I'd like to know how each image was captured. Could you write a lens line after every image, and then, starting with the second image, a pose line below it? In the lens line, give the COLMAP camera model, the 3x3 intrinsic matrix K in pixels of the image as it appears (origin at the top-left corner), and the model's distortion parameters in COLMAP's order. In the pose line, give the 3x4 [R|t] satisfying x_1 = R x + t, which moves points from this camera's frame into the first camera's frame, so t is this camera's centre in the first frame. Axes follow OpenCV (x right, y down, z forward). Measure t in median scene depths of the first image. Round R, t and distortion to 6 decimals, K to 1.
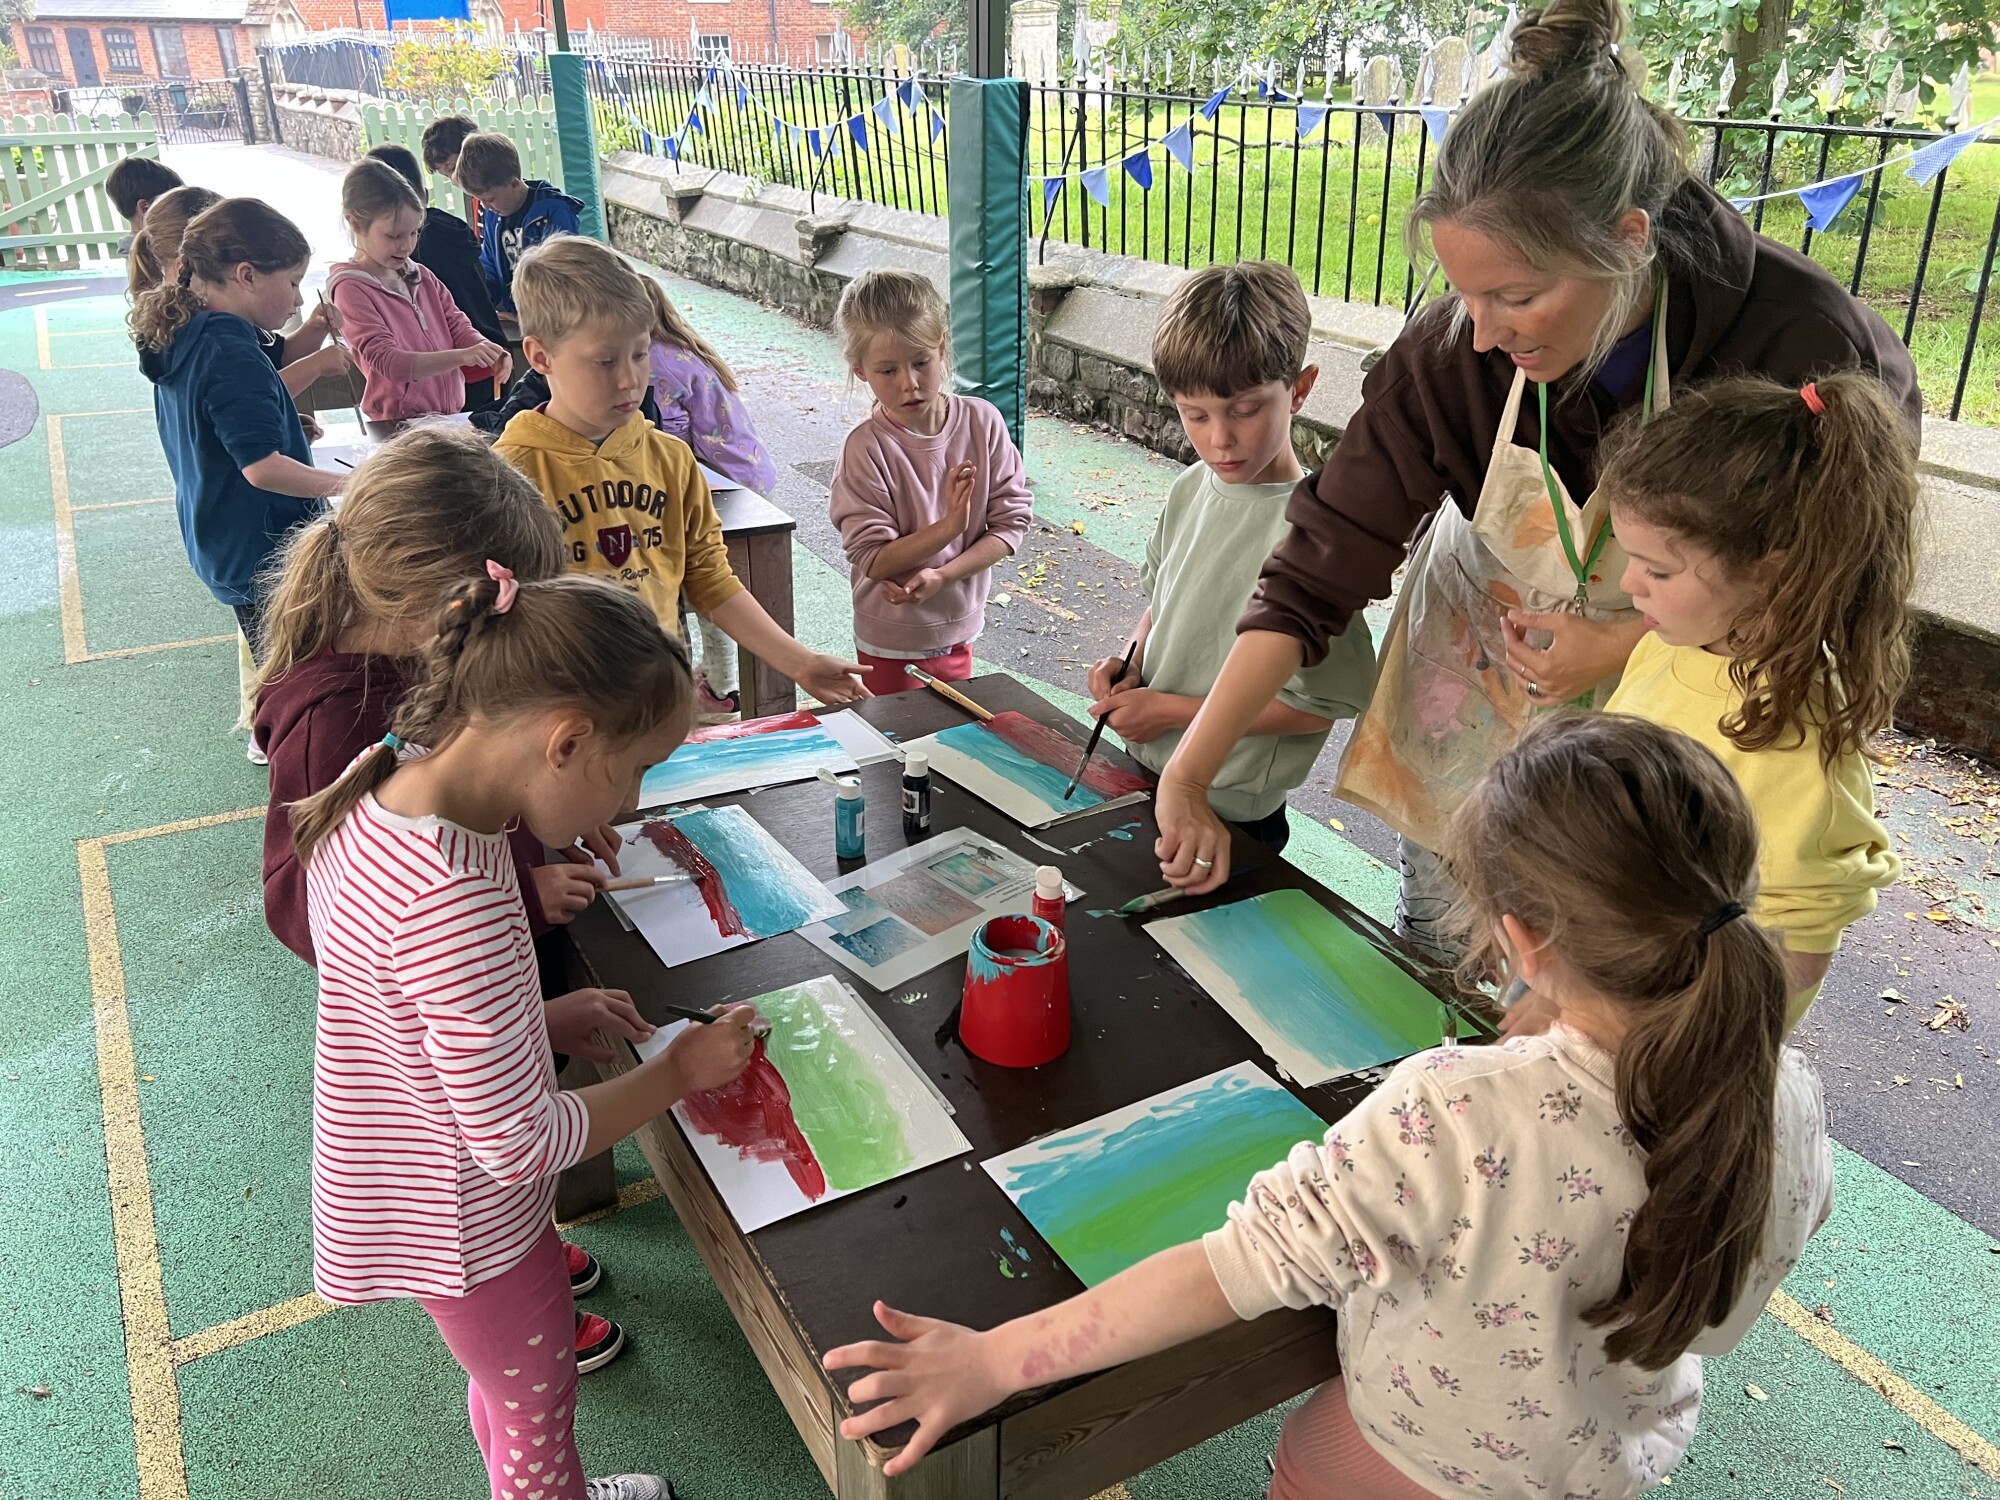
lens RADIAL K [[1494.7, 0, 1000.0], [0, 1494.7, 750.0], [0, 0, 1]] dist [0.072061, -0.081767]
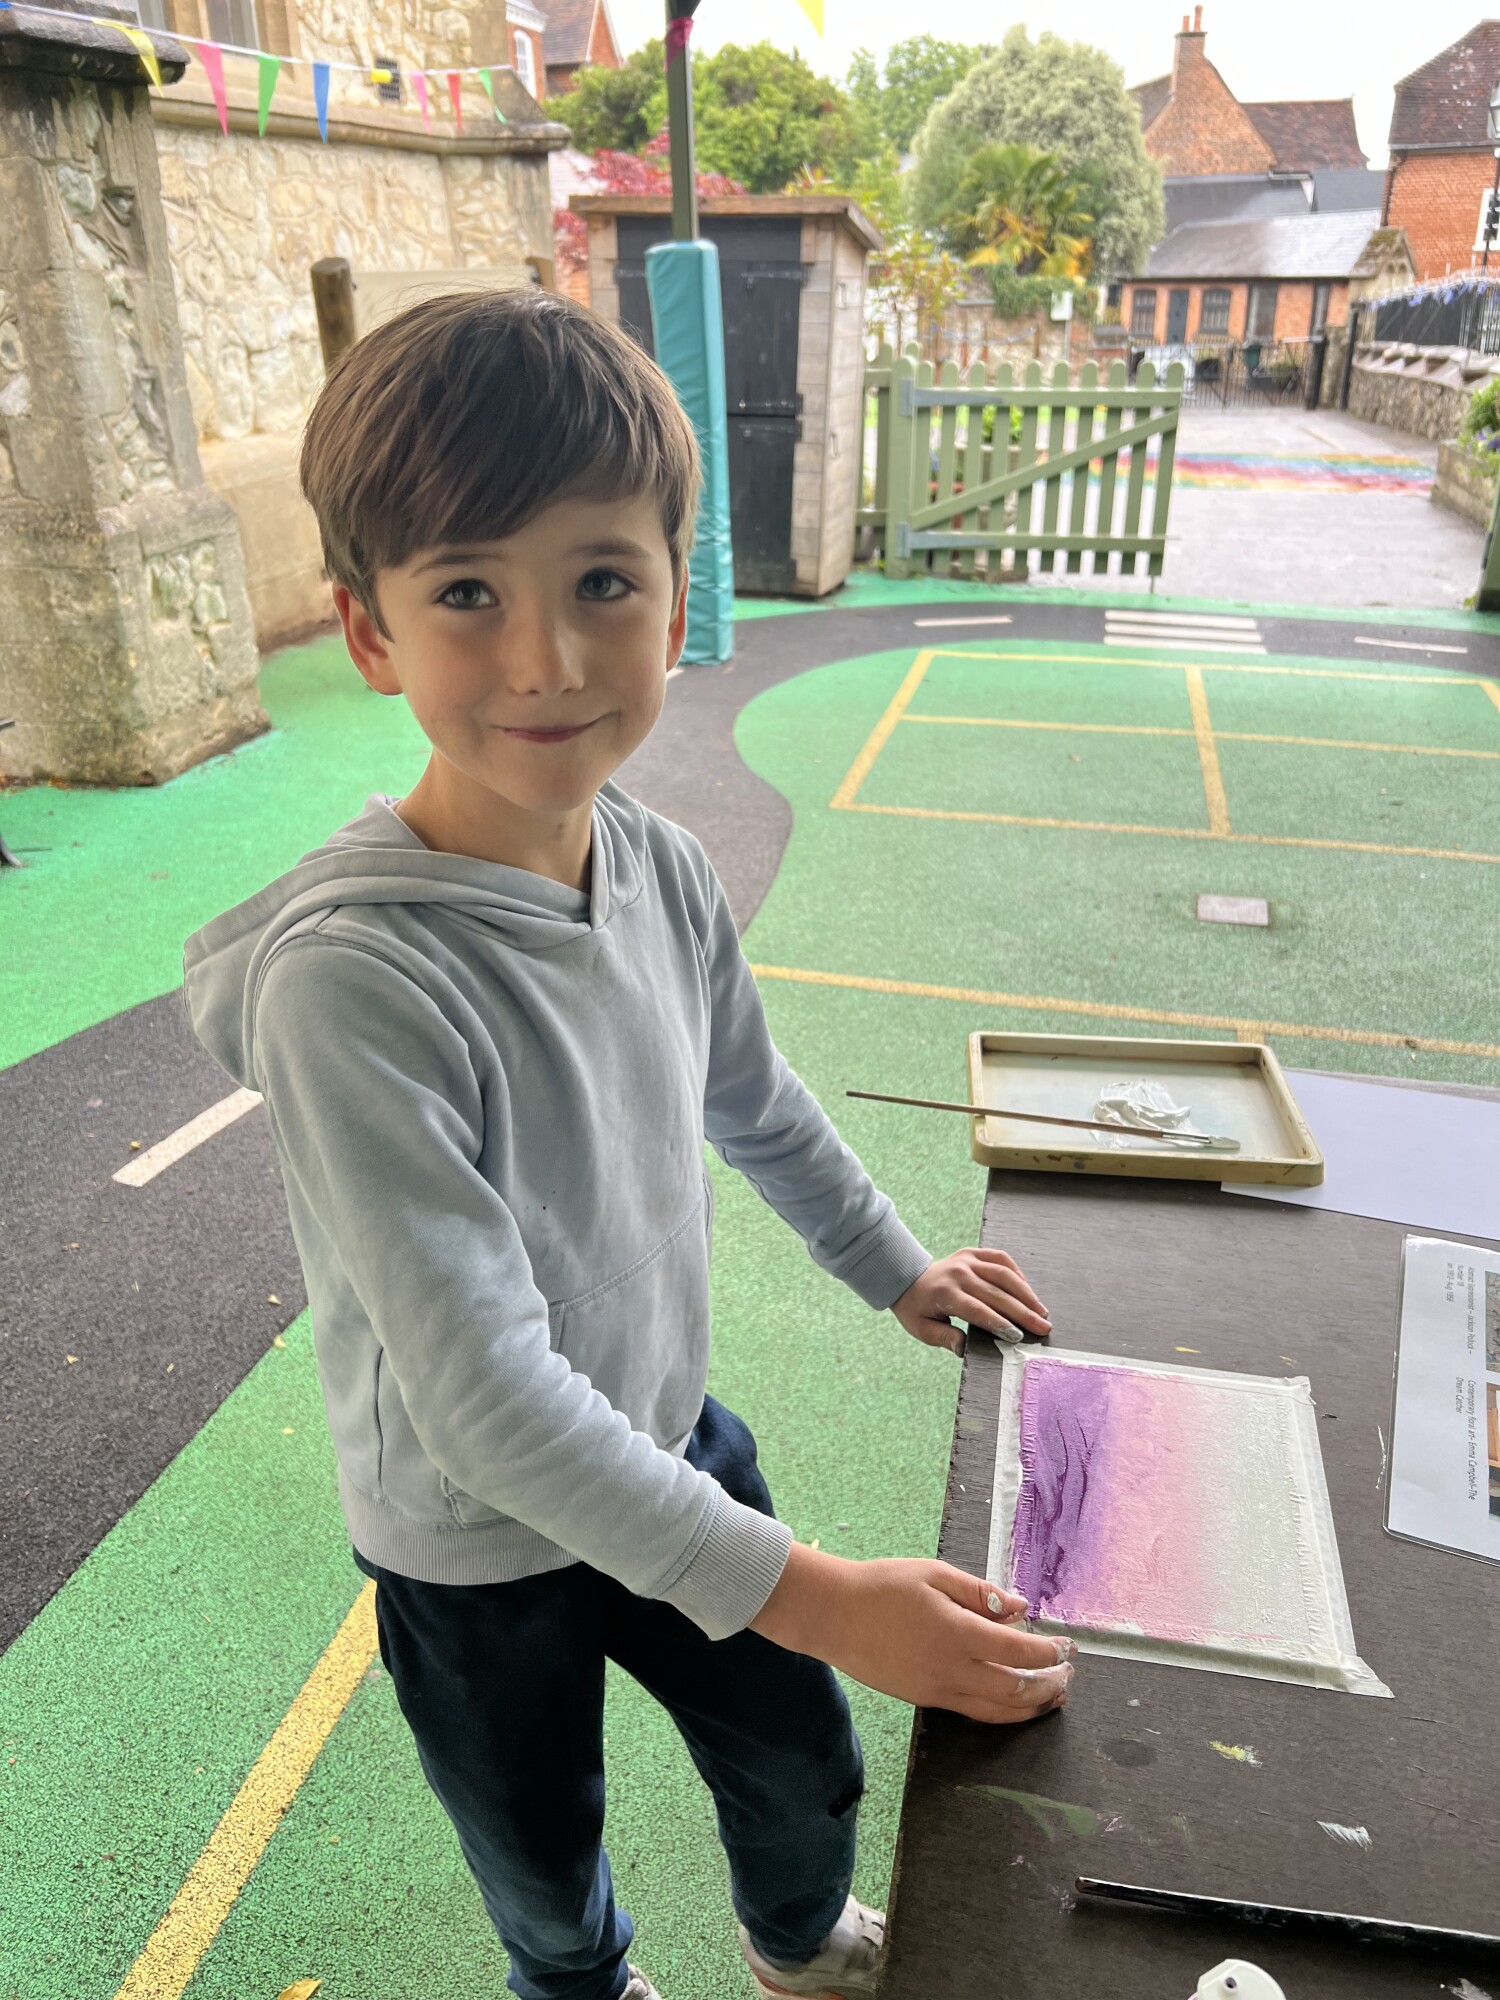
lens RADIAL K [[1494.7, 0, 750.0], [0, 1494.7, 1000.0], [0, 0, 1]] dist [0.072061, -0.081767]
pose [[0.723691, 0.280568, -0.630518, -0.211259], [-0.287100, 0.953214, 0.094636, -0.169127], [0.627570, 0.112535, 0.770384, 0.420575]]
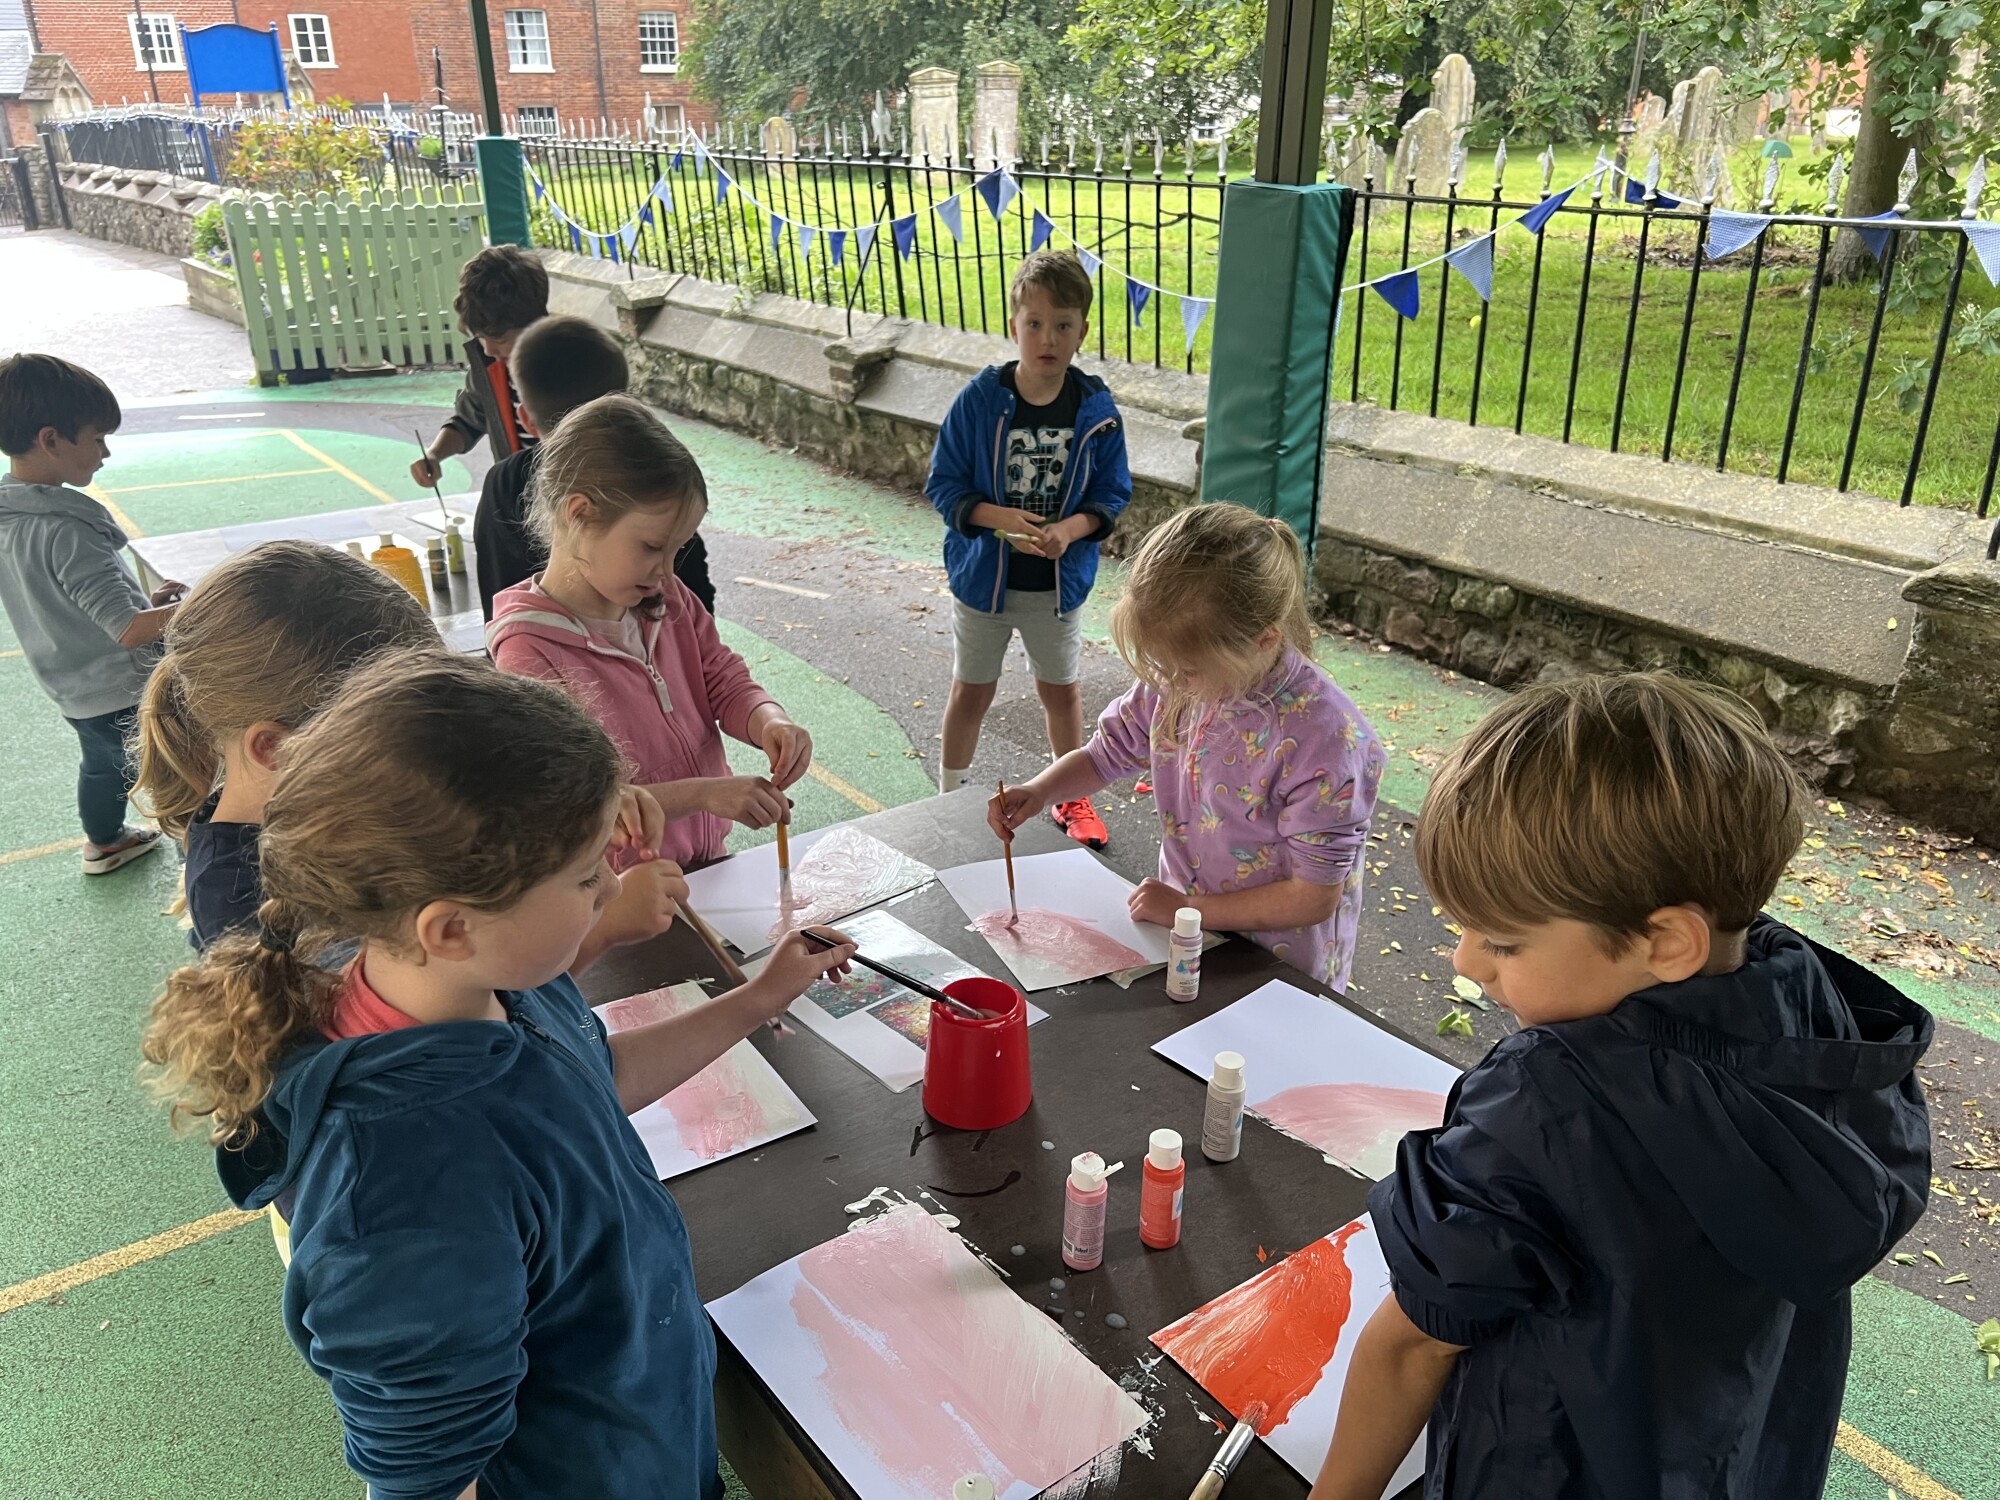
lens RADIAL K [[1494.7, 0, 1000.0], [0, 1494.7, 750.0], [0, 0, 1]] dist [0.072061, -0.081767]
pose [[0.992555, -0.051967, 0.110158, -0.122528], [0.055969, 0.997869, -0.033549, -0.091107], [-0.108180, 0.039465, 0.993348, 0.180602]]
